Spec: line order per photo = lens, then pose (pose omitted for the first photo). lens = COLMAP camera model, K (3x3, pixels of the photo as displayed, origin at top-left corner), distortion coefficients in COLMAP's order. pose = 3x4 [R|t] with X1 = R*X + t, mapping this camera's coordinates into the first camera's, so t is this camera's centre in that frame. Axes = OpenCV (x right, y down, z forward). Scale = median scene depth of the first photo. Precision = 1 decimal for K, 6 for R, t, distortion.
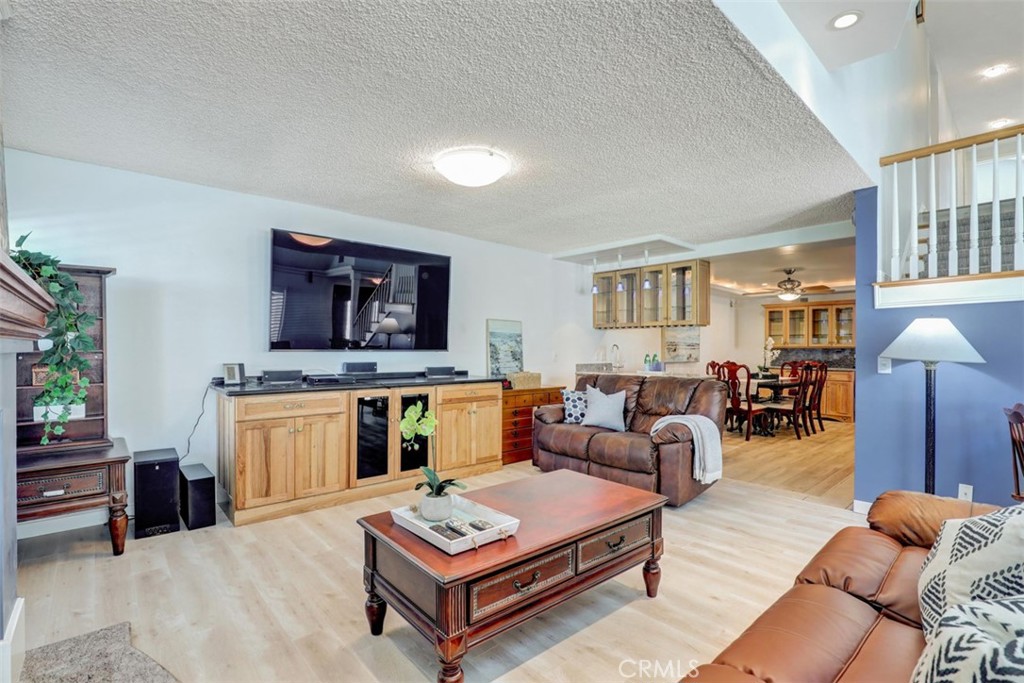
lens RADIAL K [[467.6, 0, 518.2], [0, 467.6, 343.6], [0, 0, 1]] dist [-0.045319, 0.010572]
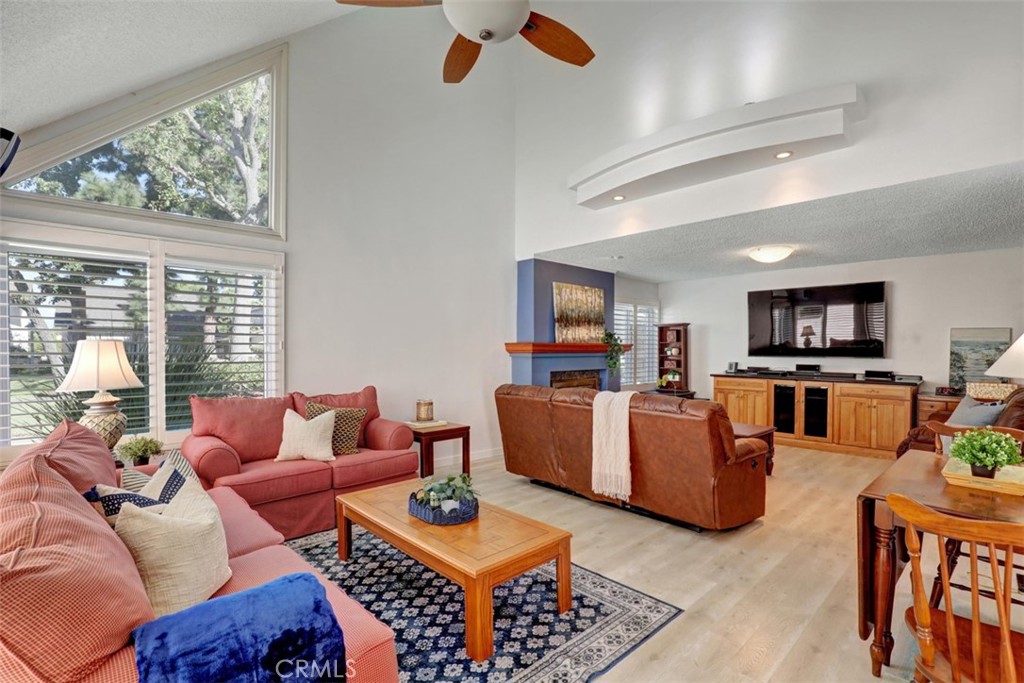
lens RADIAL K [[475.5, 0, 516.7], [0, 475.5, 340.7], [0, 0, 1]] dist [-0.027108, -0.000153]
pose [[0.038614, -0.014689, -0.999146, 1.200685], [0.009531, 0.999852, -0.014331, -0.025729], [0.999209, -0.008969, 0.038748, -0.022006]]
